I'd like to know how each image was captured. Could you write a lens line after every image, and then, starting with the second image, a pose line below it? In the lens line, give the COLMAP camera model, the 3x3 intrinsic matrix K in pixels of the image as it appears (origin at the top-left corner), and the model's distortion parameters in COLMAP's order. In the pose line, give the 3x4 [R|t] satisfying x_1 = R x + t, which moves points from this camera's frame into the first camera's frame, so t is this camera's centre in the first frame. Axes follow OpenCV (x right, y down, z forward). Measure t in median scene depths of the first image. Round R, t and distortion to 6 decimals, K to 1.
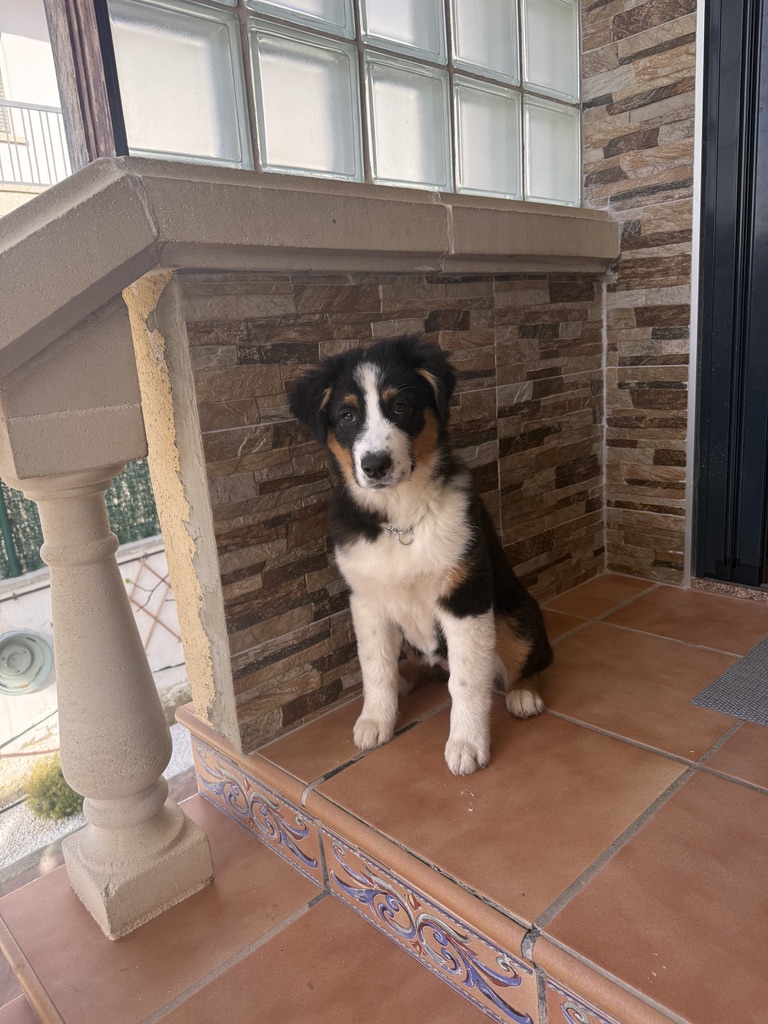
lens RADIAL K [[720.2, 0, 382.8], [0, 720.2, 500.0], [0, 0, 1]] dist [-0.053190, 0.021574]
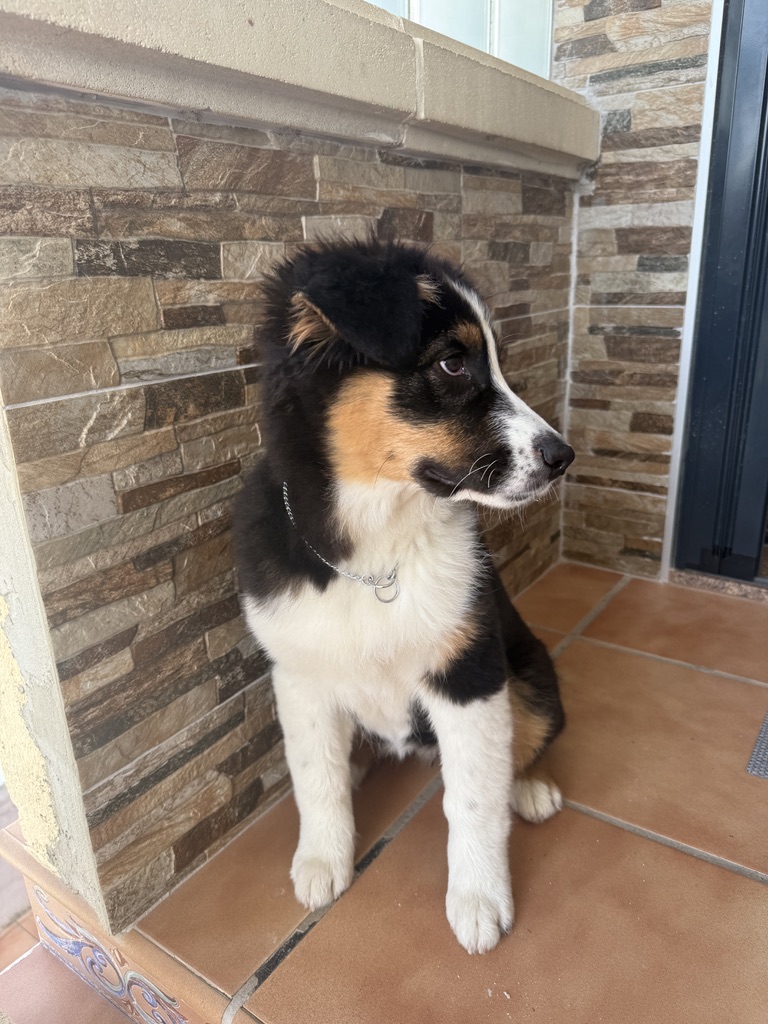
lens RADIAL K [[720.2, 0, 382.8], [0, 720.2, 500.0], [0, 0, 1]] dist [-0.053190, 0.021574]
pose [[0.978714, -0.021361, 0.204115, -0.079713], [0.003990, 0.996361, 0.085139, -0.059086], [-0.205191, -0.082513, 0.975238, 0.378947]]
